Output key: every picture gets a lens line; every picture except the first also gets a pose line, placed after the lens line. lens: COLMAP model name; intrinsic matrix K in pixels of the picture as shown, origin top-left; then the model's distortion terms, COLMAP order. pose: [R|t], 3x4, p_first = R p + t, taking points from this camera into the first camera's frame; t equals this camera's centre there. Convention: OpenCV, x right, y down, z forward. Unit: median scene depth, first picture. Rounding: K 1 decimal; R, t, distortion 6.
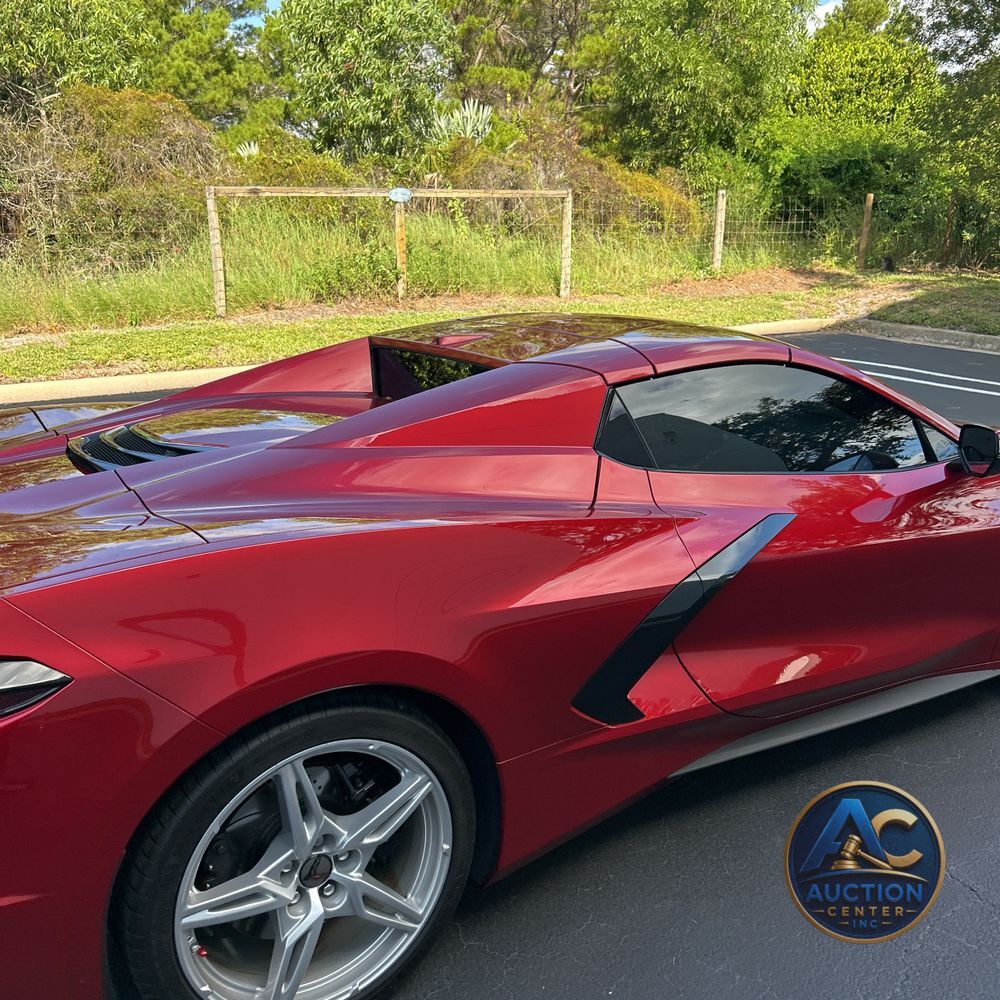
lens RADIAL K [[1010.1, 0, 500.0], [0, 1010.1, 500.0], [0, 0, 1]] dist [0.004920, -0.008249]
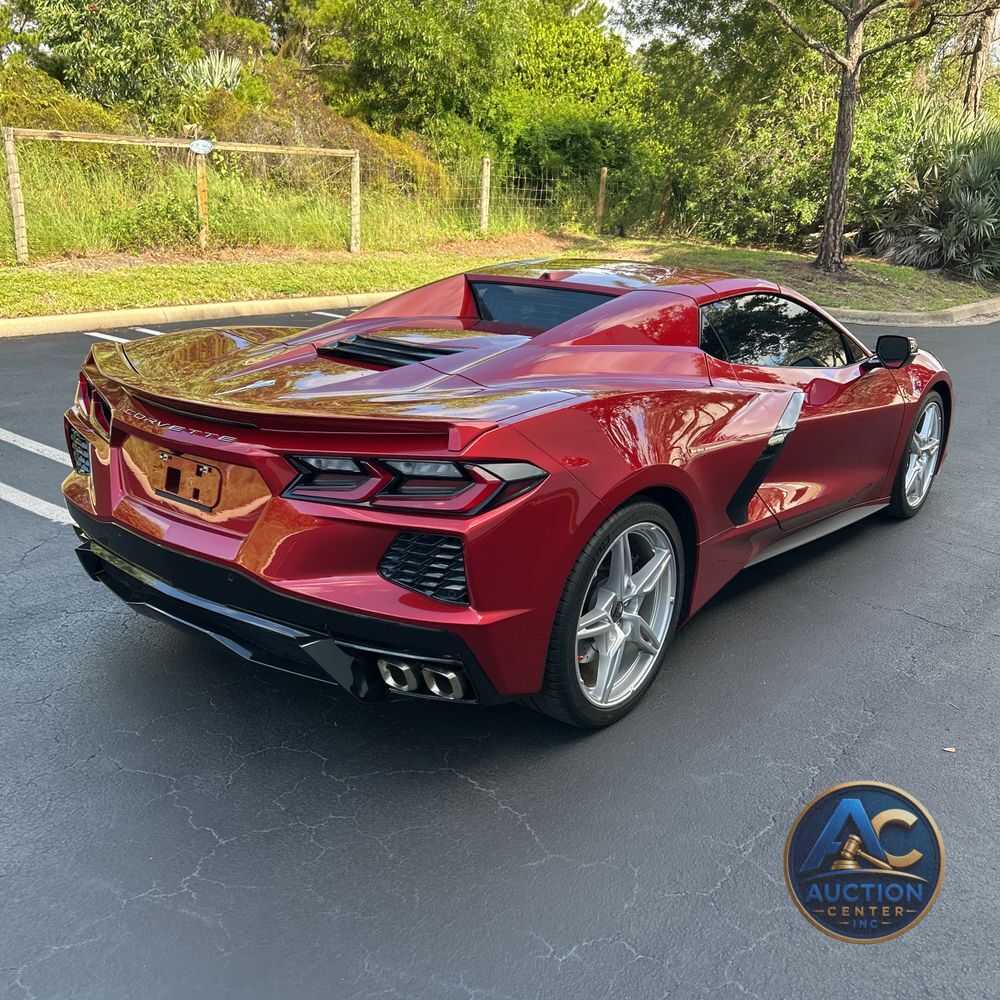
lens RADIAL K [[1003.2, 0, 500.0], [0, 1003.2, 500.0], [0, 0, 1]] dist [0.003706, -0.010007]
pose [[0.954639, -0.046700, 0.294079, -0.094066], [0.035041, 0.998382, 0.044791, 0.013967], [-0.295695, -0.032455, 0.954731, -0.049482]]
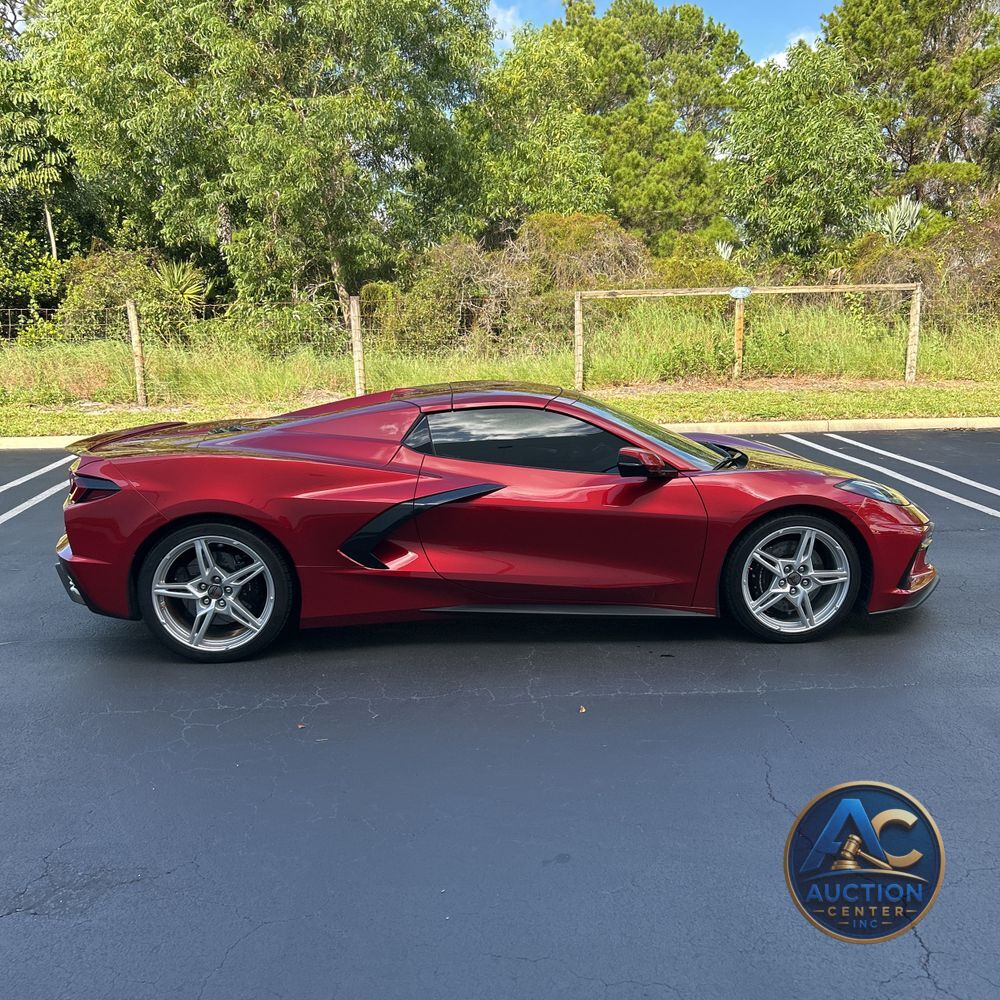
lens RADIAL K [[1003.2, 0, 500.0], [0, 1003.2, 500.0], [0, 0, 1]] dist [0.003706, -0.010007]
pose [[0.865649, 0.077717, -0.494583, 0.192310], [-0.116533, 0.992022, -0.048079, 0.020788], [0.486901, 0.099255, 0.867799, -0.098181]]
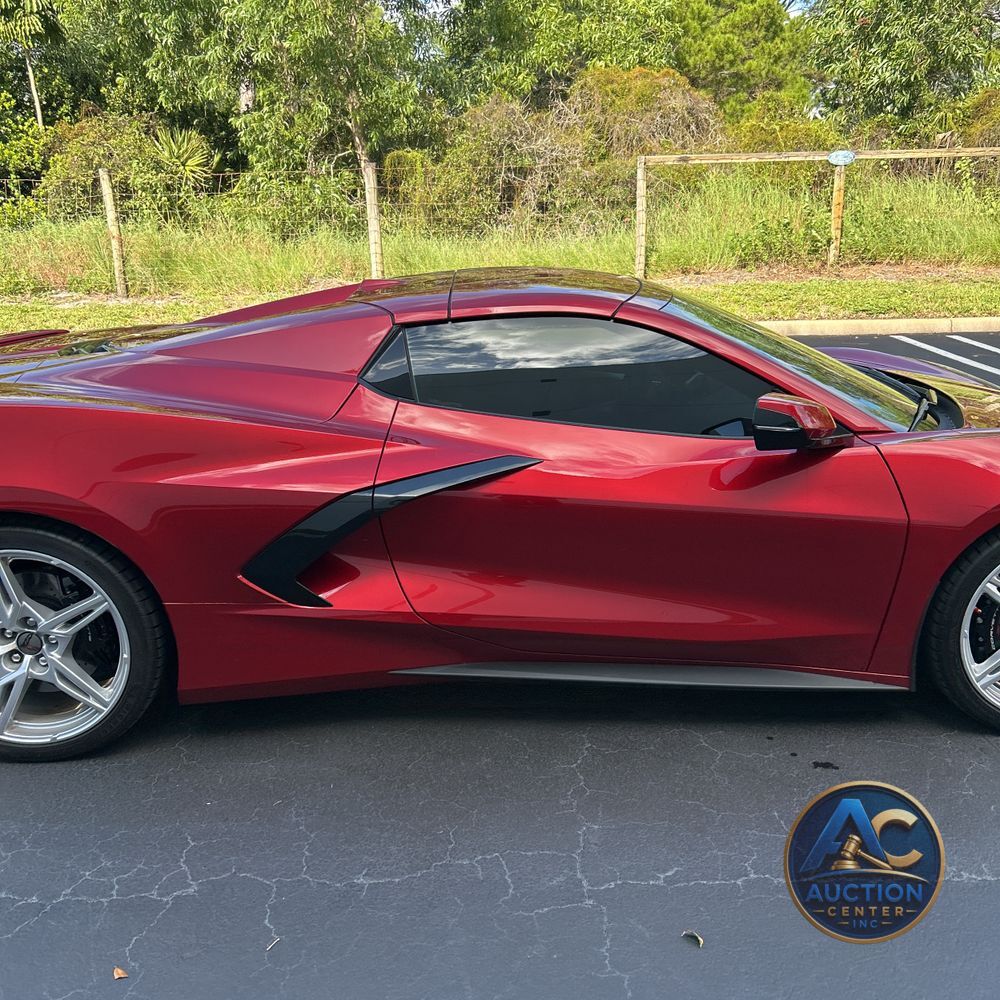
lens RADIAL K [[1001.6, 0, 500.0], [0, 1001.6, 500.0], [0, 0, 1]] dist [-0.014100, 0.031300]
pose [[0.841129, 0.141815, -0.521910, 0.127523], [-0.125477, 0.989849, 0.066741, -0.001426], [0.526077, 0.009350, 0.850385, 0.016856]]
